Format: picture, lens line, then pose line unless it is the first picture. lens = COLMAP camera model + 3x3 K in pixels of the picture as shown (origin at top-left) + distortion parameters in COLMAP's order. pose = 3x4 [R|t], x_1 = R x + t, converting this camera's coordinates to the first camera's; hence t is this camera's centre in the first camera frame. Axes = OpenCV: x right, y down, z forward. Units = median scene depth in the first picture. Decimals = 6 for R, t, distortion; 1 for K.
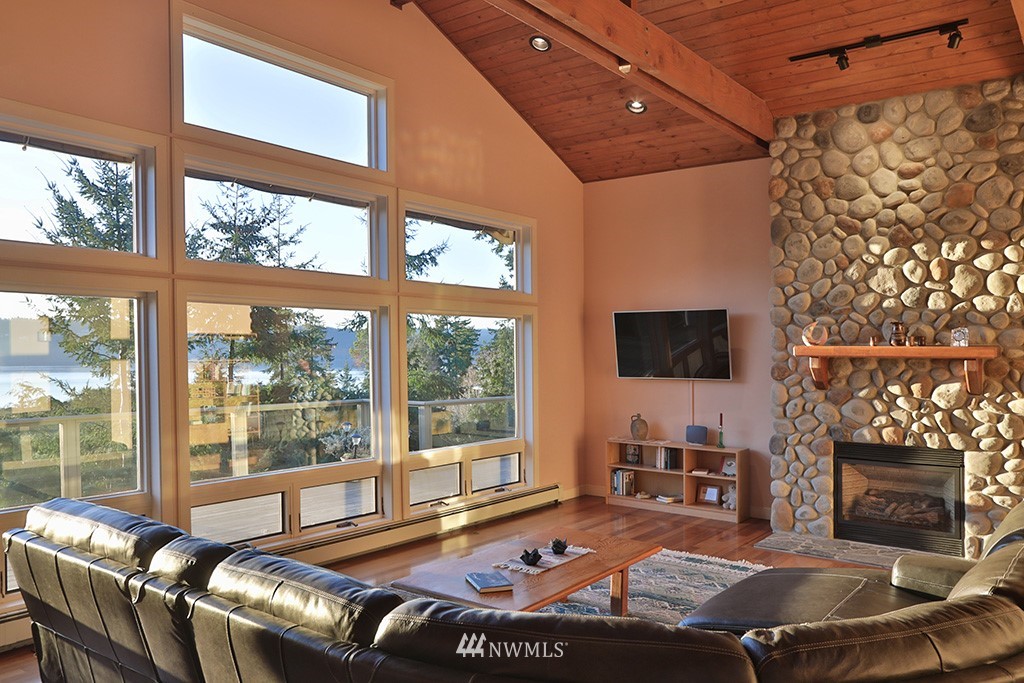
lens RADIAL K [[796.2, 0, 503.9], [0, 796.2, 364.9], [0, 0, 1]] dist [0.009853, 0.018317]
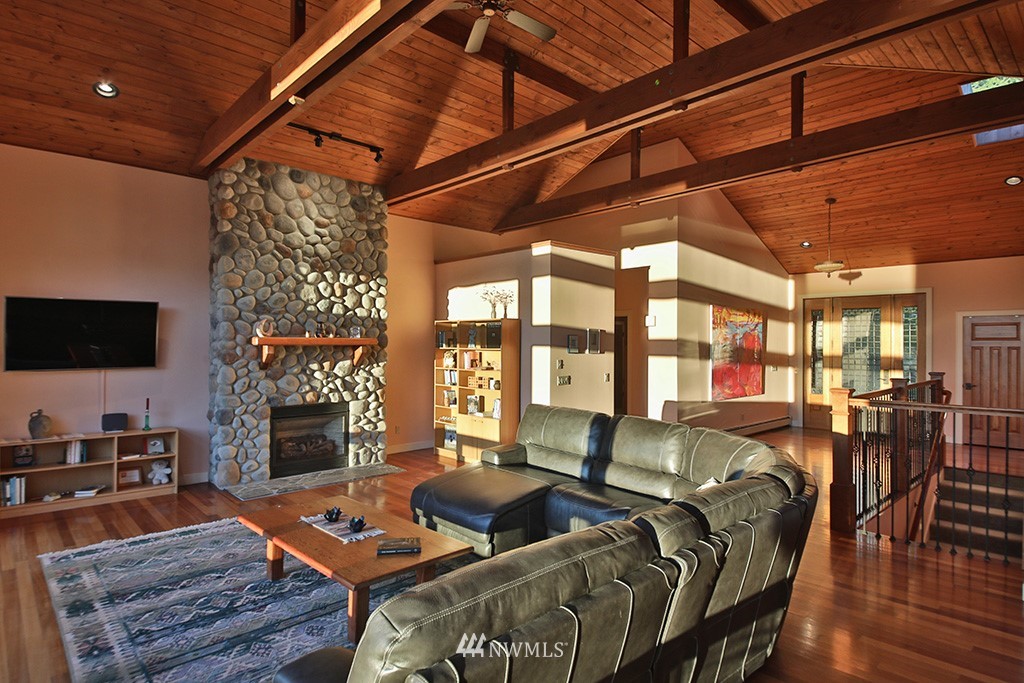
lens RADIAL K [[556.5, 0, 512.4], [0, 556.5, 336.1], [0, 0, 1]] dist [-0.007083, -0.003069]
pose [[0.153890, 0.003118, 0.988083, -0.478490], [0.014263, 0.999884, -0.005376, -0.015112], [-0.987985, 0.014920, 0.153827, 0.469752]]
